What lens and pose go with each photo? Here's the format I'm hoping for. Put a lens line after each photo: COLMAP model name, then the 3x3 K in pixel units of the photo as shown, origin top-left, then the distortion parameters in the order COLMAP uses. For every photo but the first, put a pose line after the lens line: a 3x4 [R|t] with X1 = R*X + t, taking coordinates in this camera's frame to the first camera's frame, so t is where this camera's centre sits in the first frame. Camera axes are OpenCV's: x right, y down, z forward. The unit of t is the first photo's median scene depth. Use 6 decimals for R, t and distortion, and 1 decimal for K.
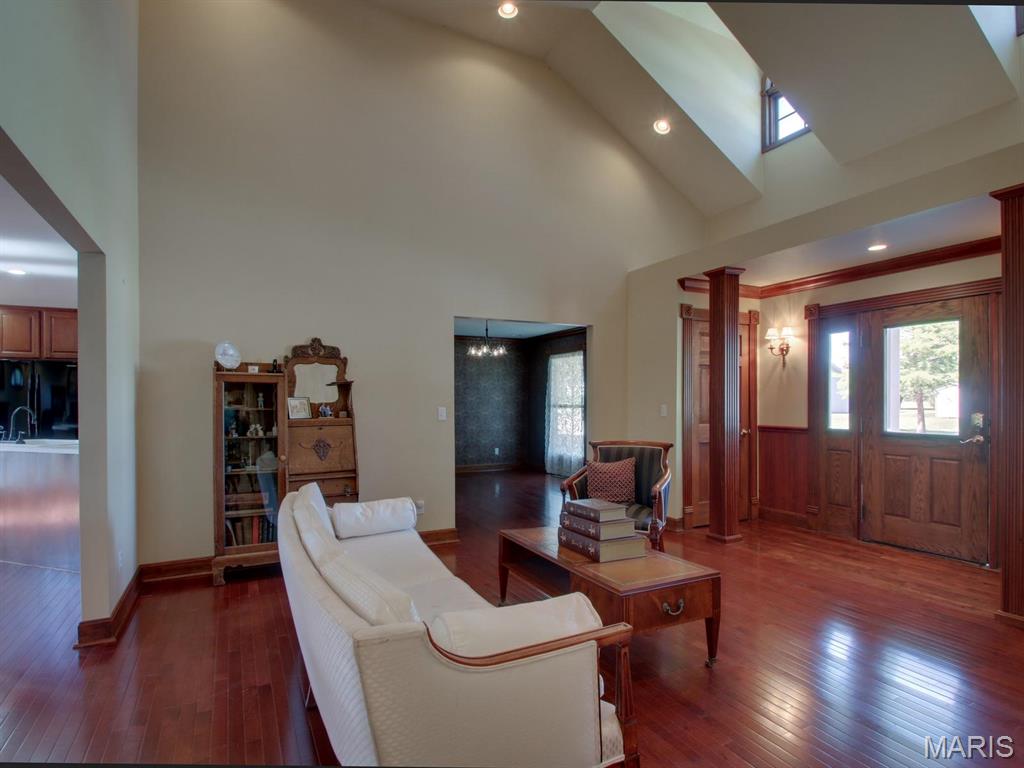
lens RADIAL K [[547.5, 0, 509.2], [0, 547.5, 402.5], [0, 0, 1]] dist [0.002318, -0.011969]
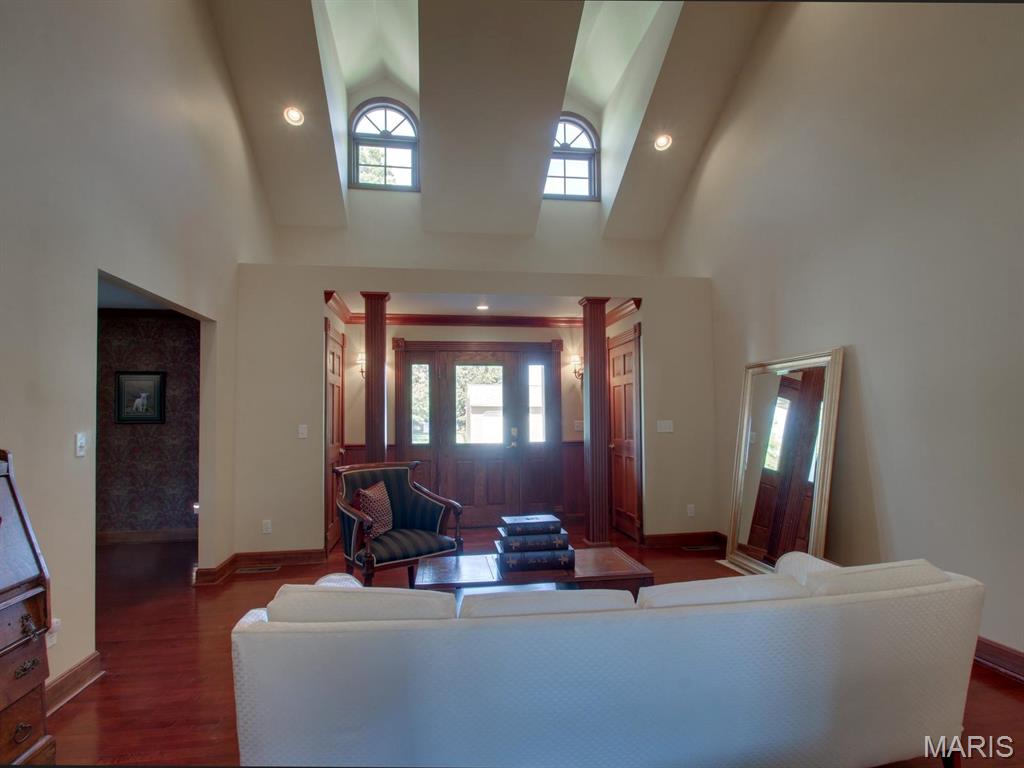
lens RADIAL K [[547.5, 0, 509.2], [0, 547.5, 402.5], [0, 0, 1]] dist [0.002318, -0.011969]
pose [[0.318282, 0.031126, 0.947485, -0.527888], [0.007925, 0.999339, -0.035492, 0.002574], [-0.947963, 0.018805, 0.317824, 0.447124]]
